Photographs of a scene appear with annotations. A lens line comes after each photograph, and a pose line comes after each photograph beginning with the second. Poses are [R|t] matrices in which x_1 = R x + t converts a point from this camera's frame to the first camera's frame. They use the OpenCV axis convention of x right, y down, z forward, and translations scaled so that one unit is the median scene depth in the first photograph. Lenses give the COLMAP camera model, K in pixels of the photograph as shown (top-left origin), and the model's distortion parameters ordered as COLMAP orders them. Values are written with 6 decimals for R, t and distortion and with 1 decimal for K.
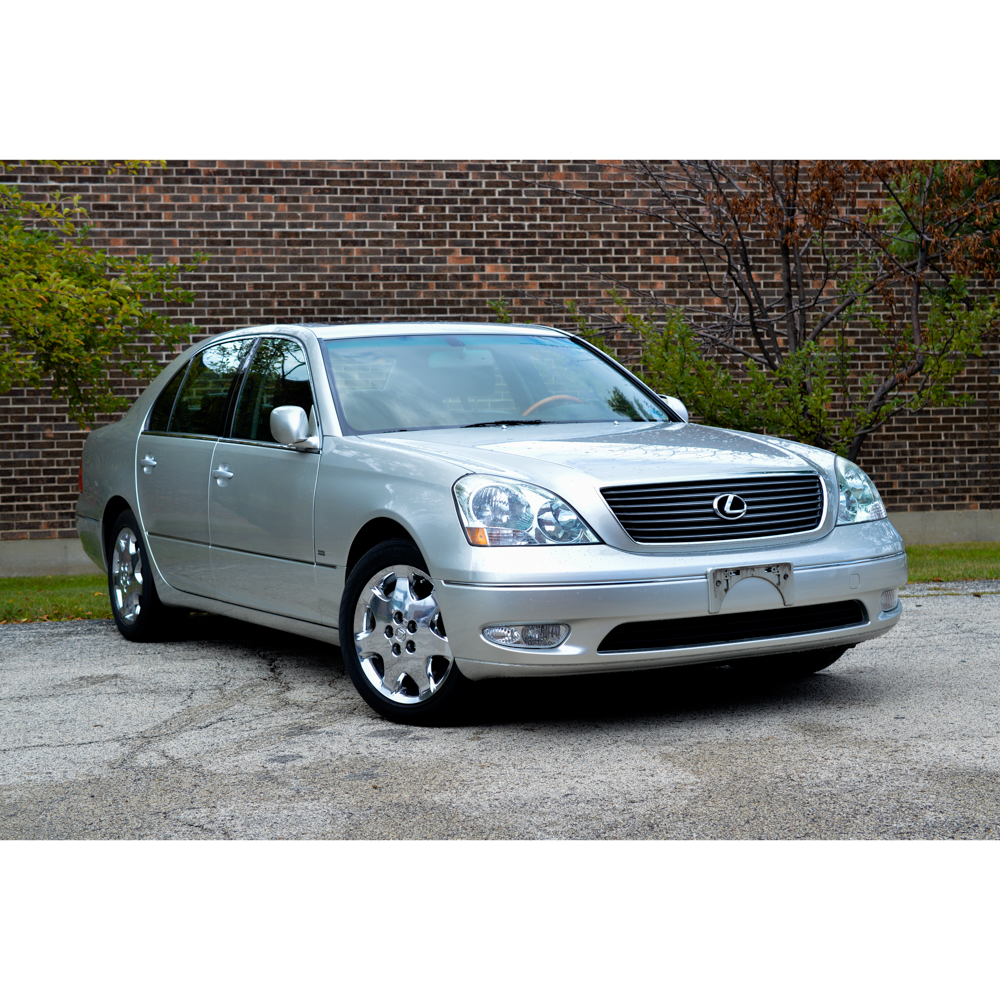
lens RADIAL K [[1846.6, 0, 477.7], [0, 1846.6, 497.0], [0, 0, 1]] dist [0.023006, 0.079976]
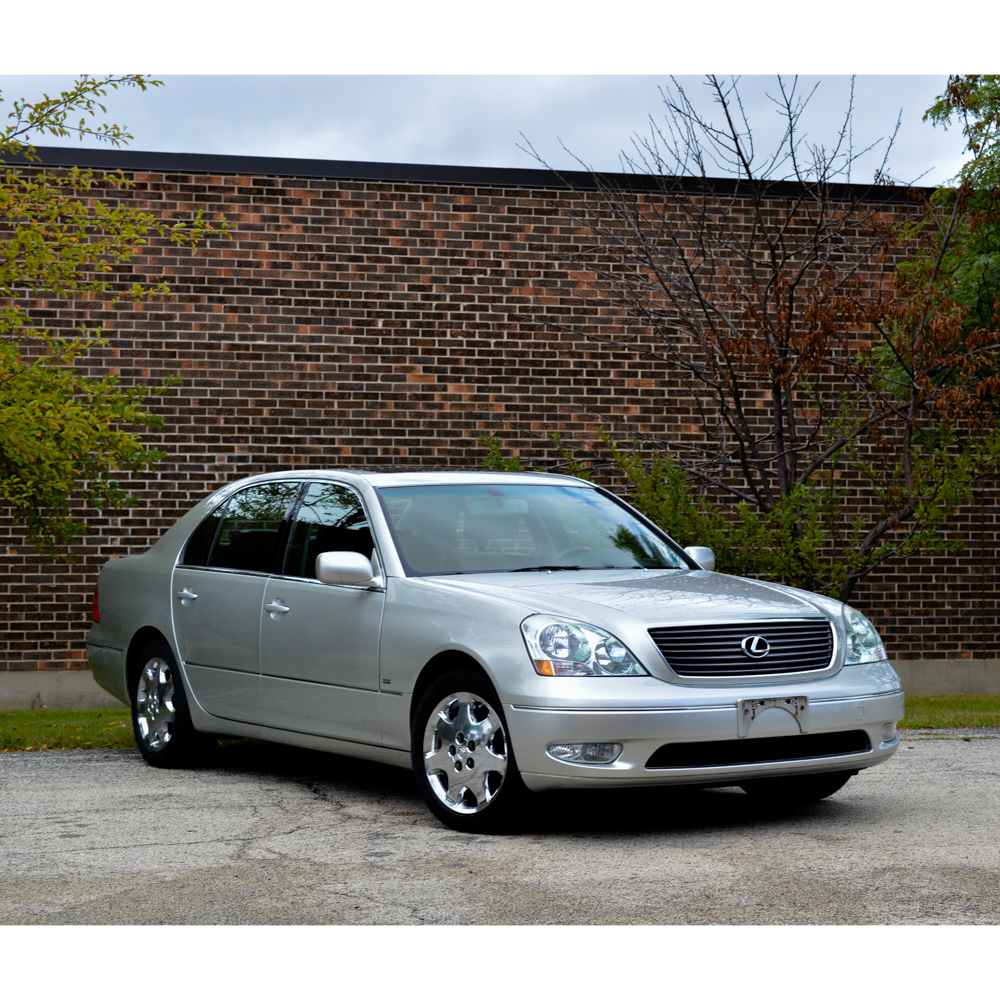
lens RADIAL K [[2319.9, 0, 458.9], [0, 2319.9, 500.6], [0, 0, 1]] dist [0.010210, 0.209016]
pose [[0.998759, 0.022369, 0.044495, -0.041838], [-0.019742, 0.998085, -0.058622, 0.000957], [-0.045721, 0.057671, 0.997288, -0.162926]]
